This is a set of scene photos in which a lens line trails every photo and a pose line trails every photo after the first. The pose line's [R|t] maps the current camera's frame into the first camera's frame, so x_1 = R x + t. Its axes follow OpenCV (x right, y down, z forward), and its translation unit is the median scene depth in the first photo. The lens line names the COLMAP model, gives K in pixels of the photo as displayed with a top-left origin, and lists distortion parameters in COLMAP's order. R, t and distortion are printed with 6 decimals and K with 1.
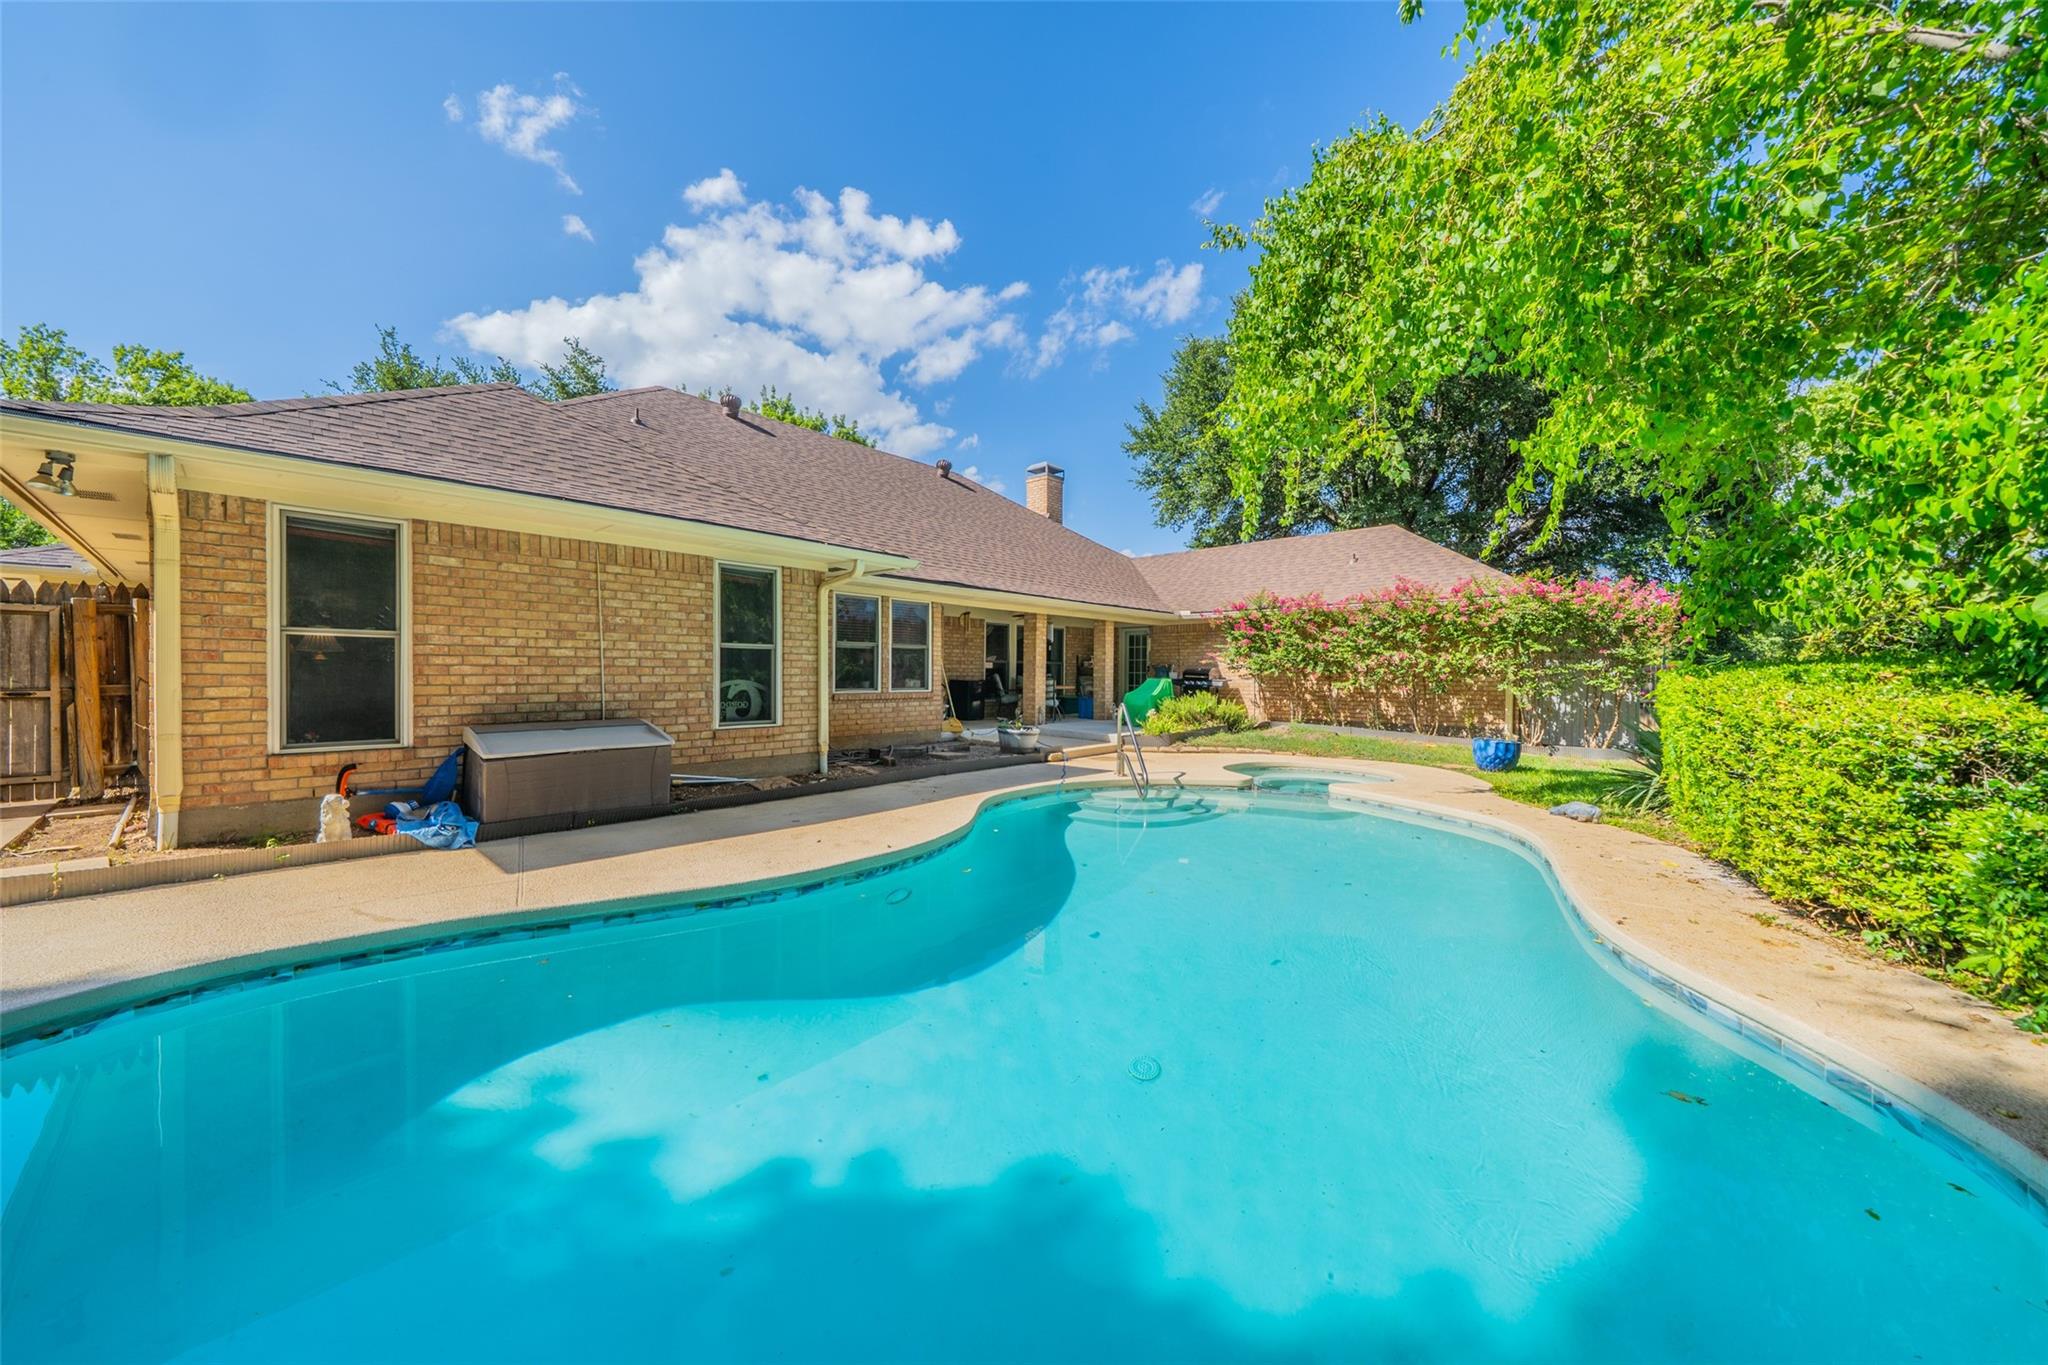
lens RADIAL K [[715.1, 0, 1022.5], [0, 715.1, 671.1], [0, 0, 1]] dist [-0.000058, 0.000018]
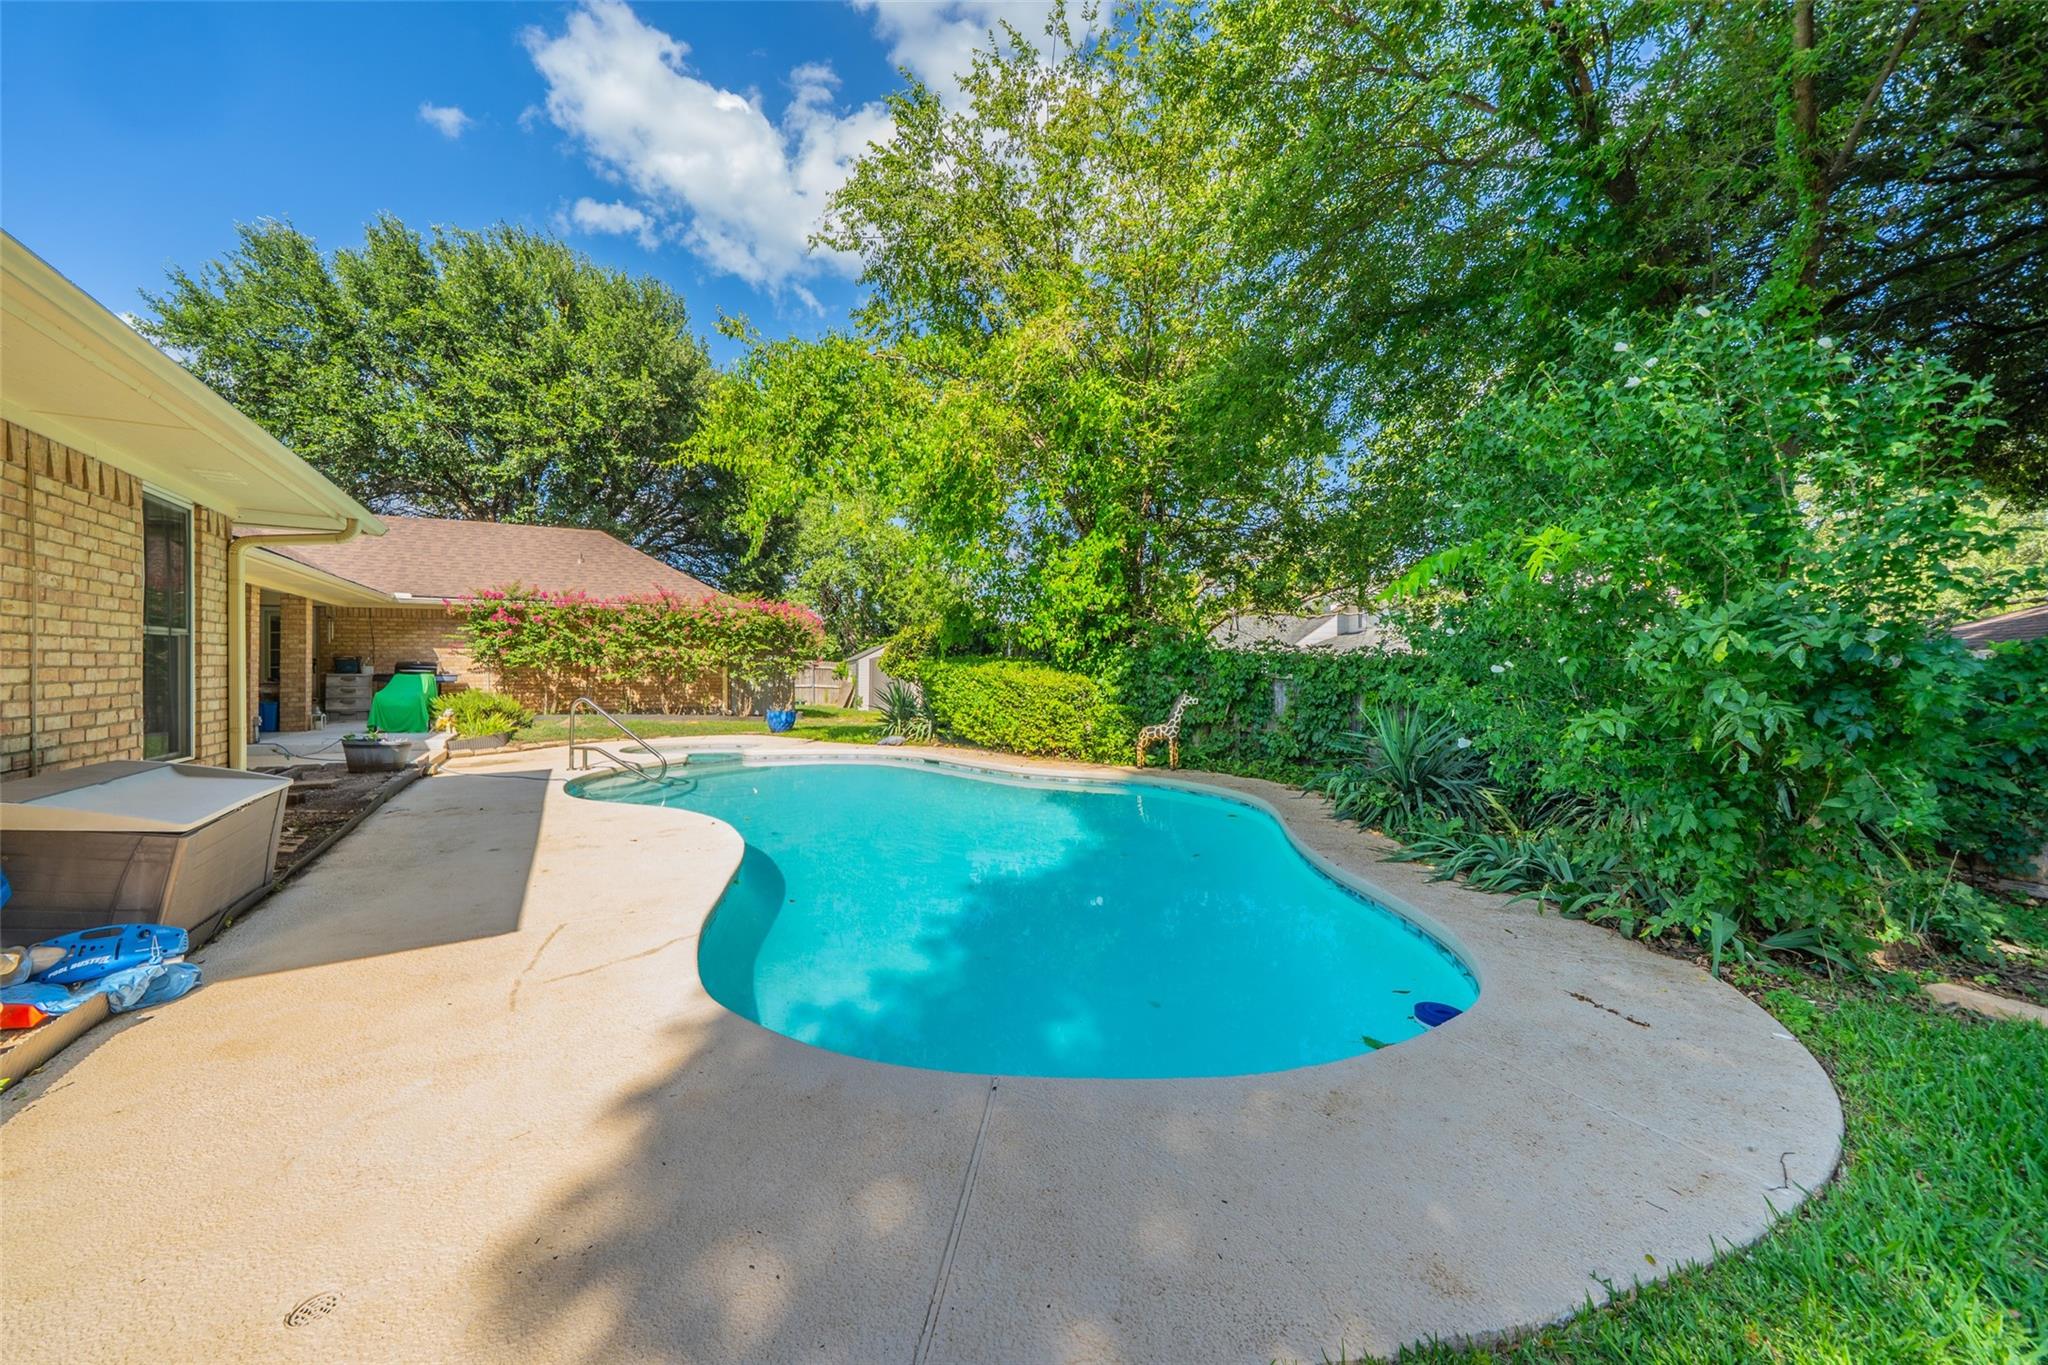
lens RADIAL K [[715.1, 0, 1022.5], [0, 715.1, 671.1], [0, 0, 1]] dist [-0.000058, 0.000018]
pose [[0.273215, -0.014616, 0.961842, -0.732663], [-0.001656, 0.999876, 0.015665, -0.011036], [-0.961951, -0.005873, 0.273157, 0.127979]]
